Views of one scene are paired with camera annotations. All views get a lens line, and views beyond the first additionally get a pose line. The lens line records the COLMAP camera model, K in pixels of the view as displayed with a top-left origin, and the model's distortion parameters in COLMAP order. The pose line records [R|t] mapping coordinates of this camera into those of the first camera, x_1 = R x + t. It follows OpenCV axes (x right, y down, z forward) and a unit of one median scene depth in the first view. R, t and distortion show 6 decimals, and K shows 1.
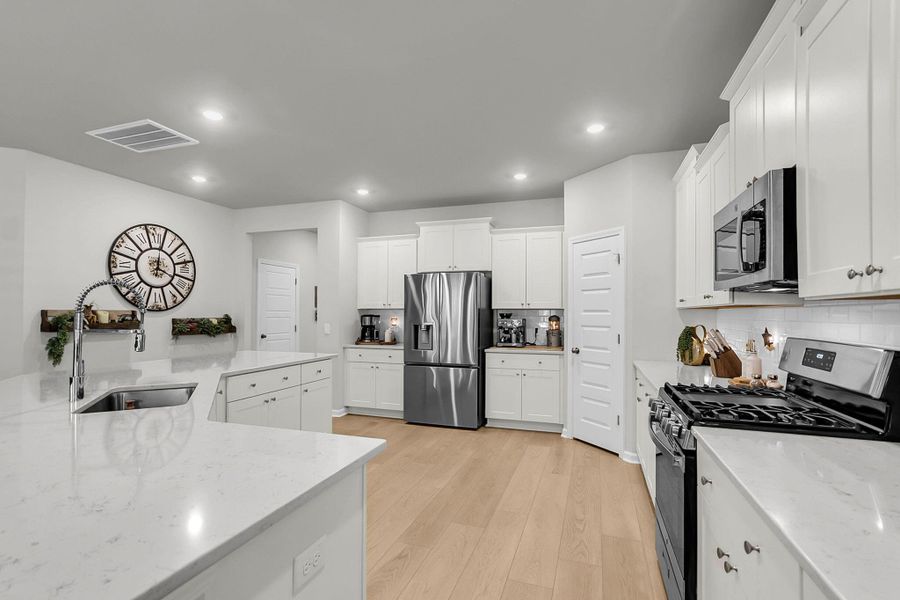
lens RADIAL K [[429.1, 0, 449.9], [0, 429.1, 307.0], [0, 0, 1]] dist [0.000459, 0.000265]
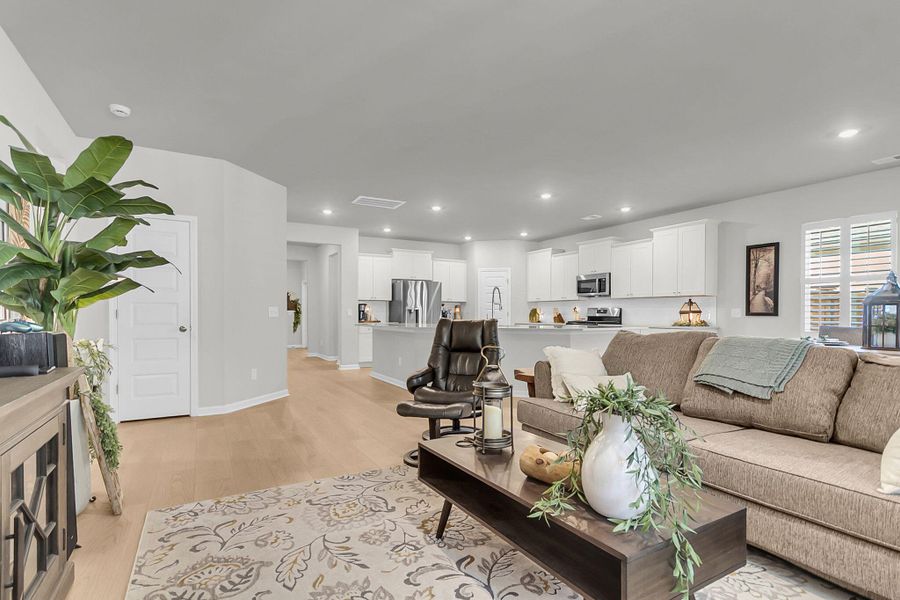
lens RADIAL K [[434.0, 0, 448.4], [0, 434.0, 316.3], [0, 0, 1]] dist [0.010589, -0.000479]
pose [[0.672915, -0.007150, 0.739685, -1.336125], [-0.010183, 0.999769, 0.018929, 0.035918], [-0.739650, -0.020270, 0.672687, -0.330846]]
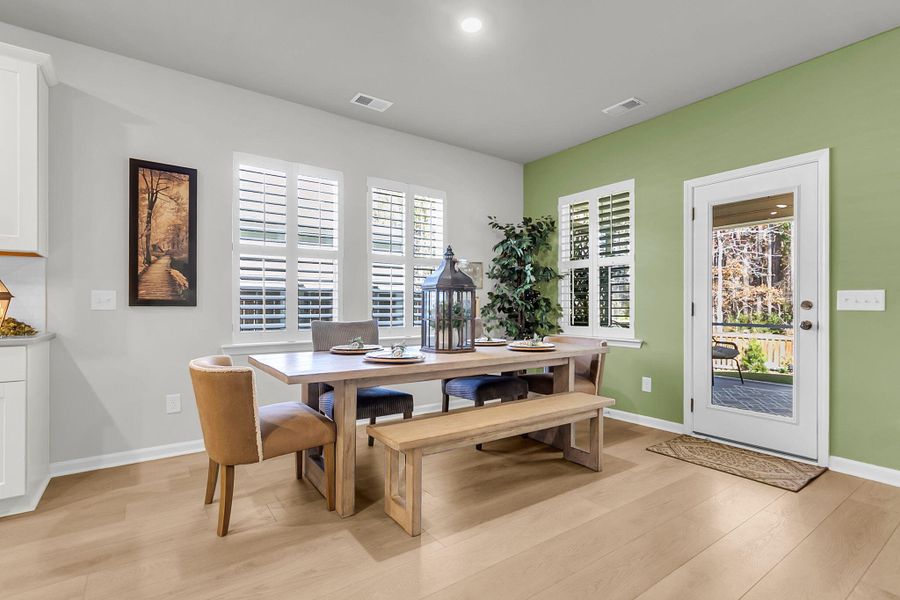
lens RADIAL K [[429.1, 0, 449.9], [0, 429.1, 307.0], [0, 0, 1]] dist [0.000459, 0.000265]
pose [[-0.808621, -0.008081, 0.588274, -0.532768], [-0.014876, 0.999867, -0.006712, 0.048003], [-0.588141, -0.014179, -0.808634, 0.092991]]
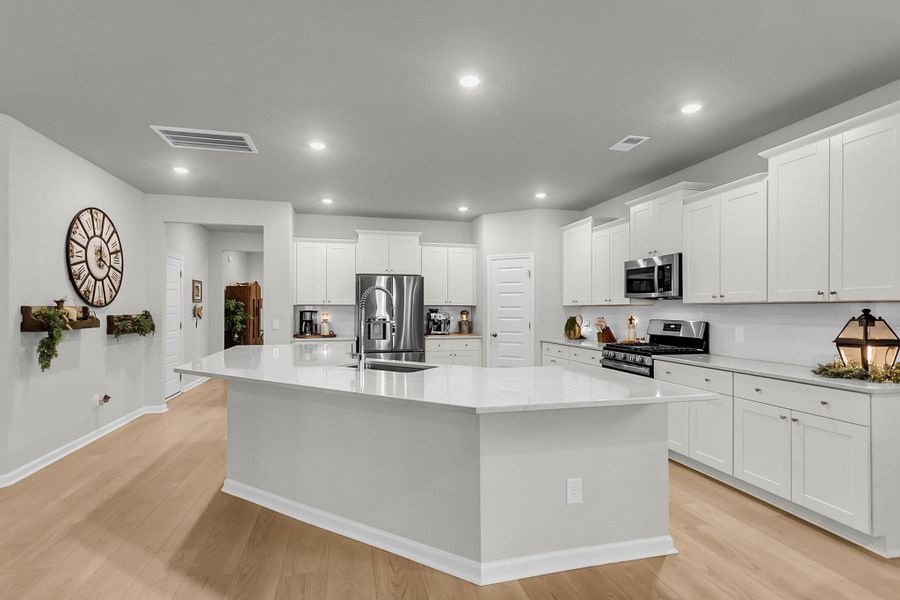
lens RADIAL K [[440.8, 0, 458.3], [0, 440.8, 306.3], [0, 0, 1]] dist [0.003255, 0.001345]
pose [[0.840327, 0.000966, 0.542080, -0.554380], [-0.006581, 0.999943, 0.008419, -0.004420], [-0.542041, -0.010642, 0.840285, -0.162252]]
